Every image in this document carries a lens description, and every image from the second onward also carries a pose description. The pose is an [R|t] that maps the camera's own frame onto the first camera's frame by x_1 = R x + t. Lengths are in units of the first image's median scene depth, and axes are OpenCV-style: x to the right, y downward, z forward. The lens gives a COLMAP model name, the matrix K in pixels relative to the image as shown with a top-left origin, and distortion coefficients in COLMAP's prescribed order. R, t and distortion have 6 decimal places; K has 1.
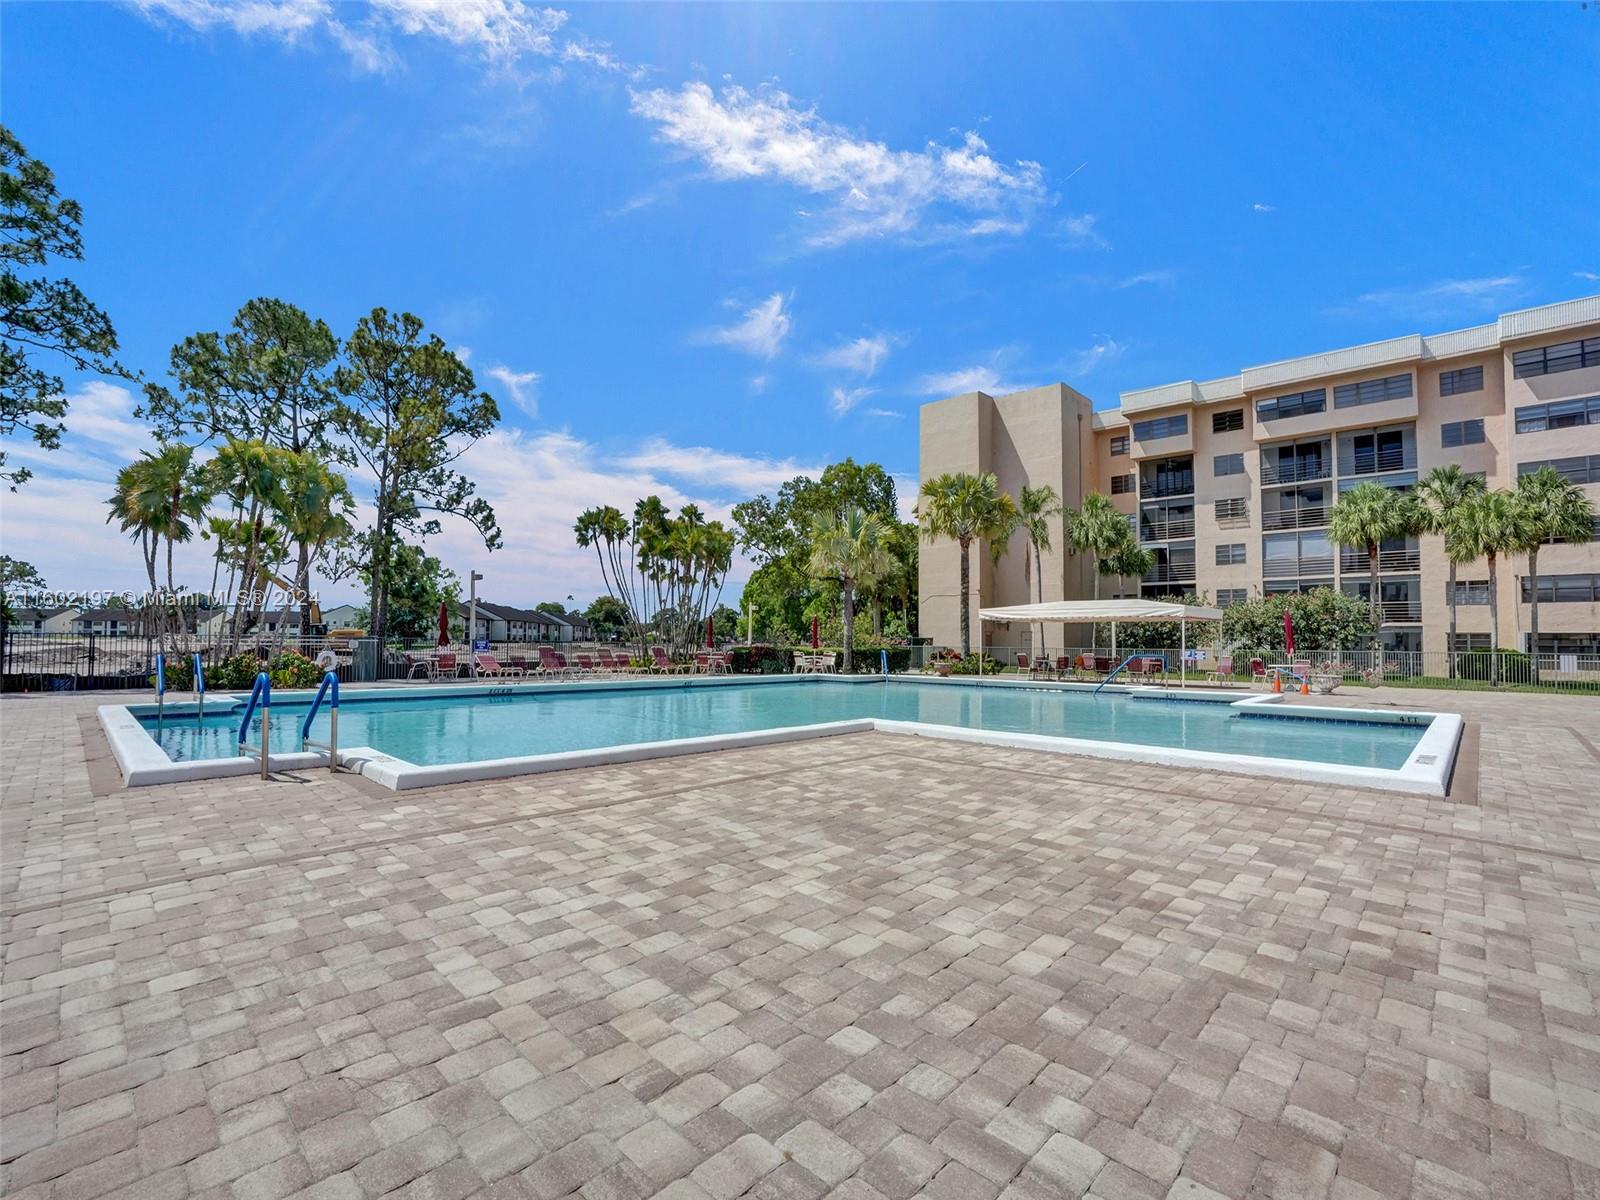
lens RADIAL K [[739.6, 0, 811.8], [0, 739.6, 598.0], [0, 0, 1]] dist [-0.025016, 0.000254]
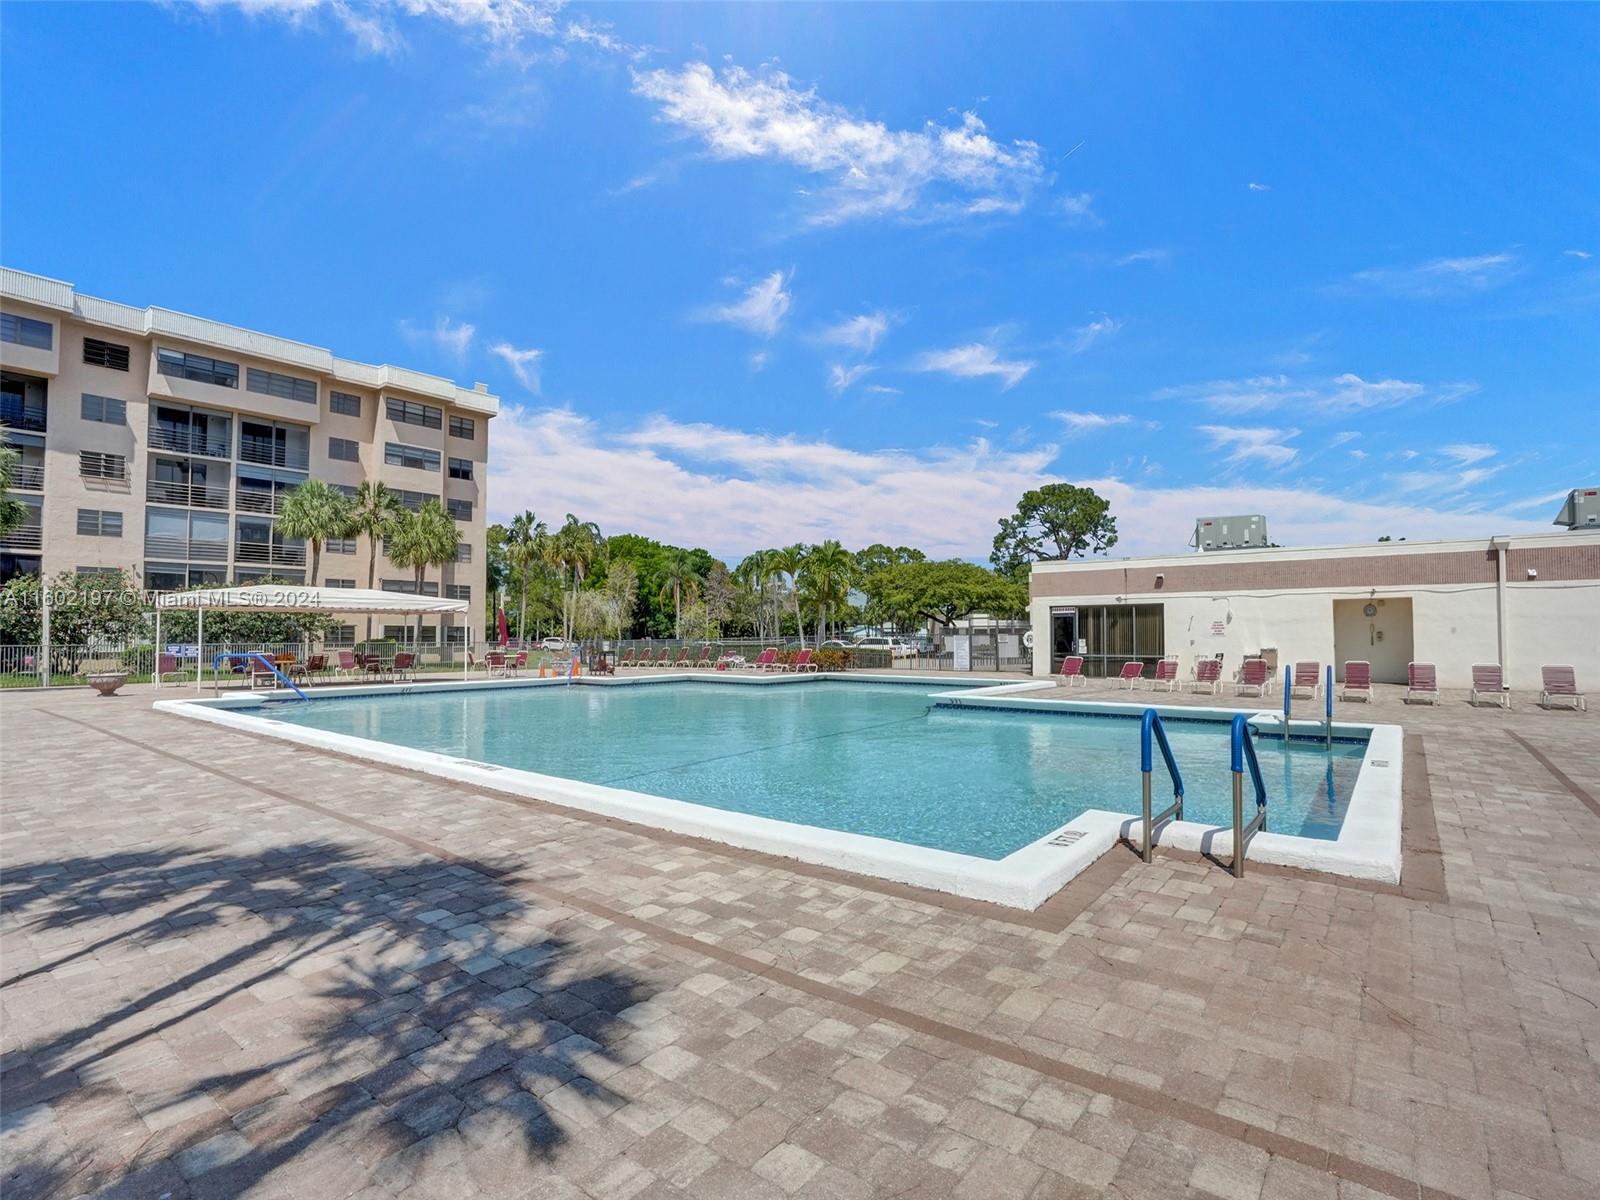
lens RADIAL K [[755.6, 0, 806.9], [0, 755.6, 603.2], [0, 0, 1]] dist [0.000959, 0.002013]
pose [[-0.069664, 0.026758, 0.997212, -0.302379], [-0.054022, 0.998072, -0.030555, 0.010326], [-0.996107, -0.056000, -0.068085, 0.300764]]
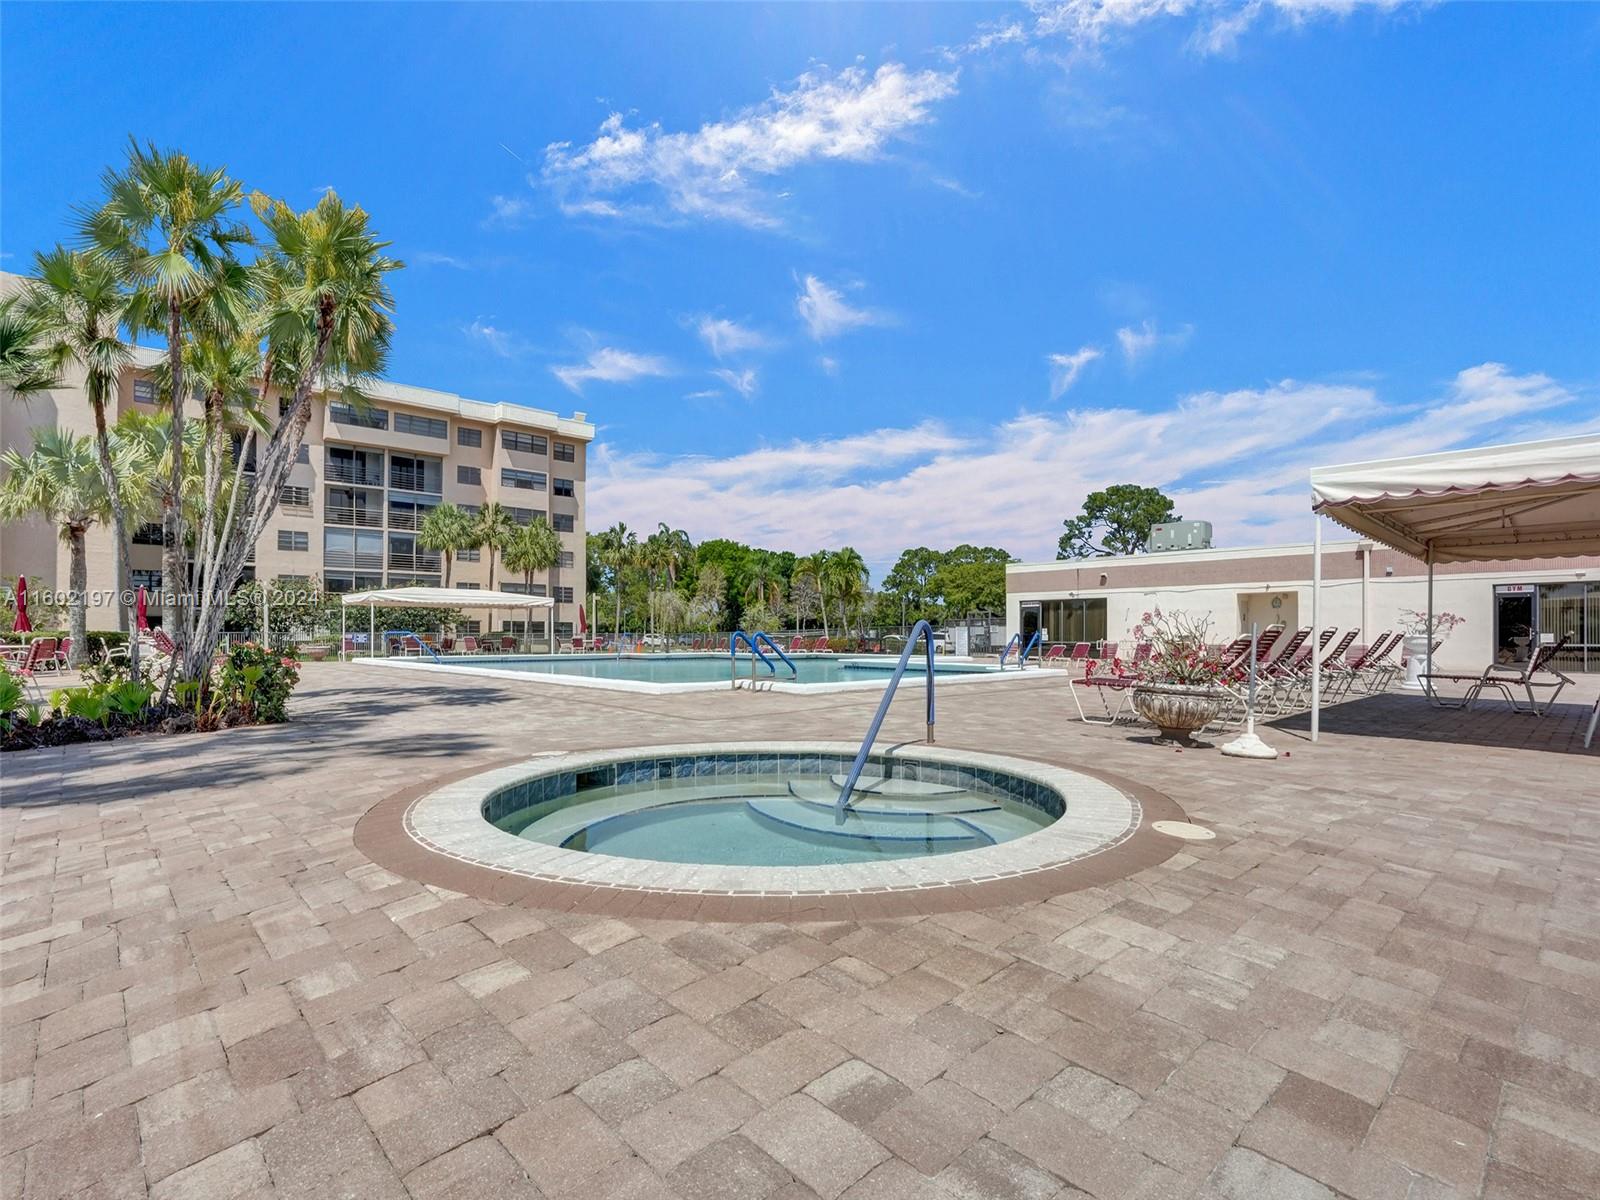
lens RADIAL K [[755.6, 0, 822.9], [0, 755.6, 627.6], [0, 0, 1]] dist [0.000959, 0.002013]
pose [[0.053205, -0.004605, 0.998573, -0.457013], [-0.053564, 0.998537, 0.007459, 0.014292], [-0.997146, -0.053884, 0.052880, 0.205997]]
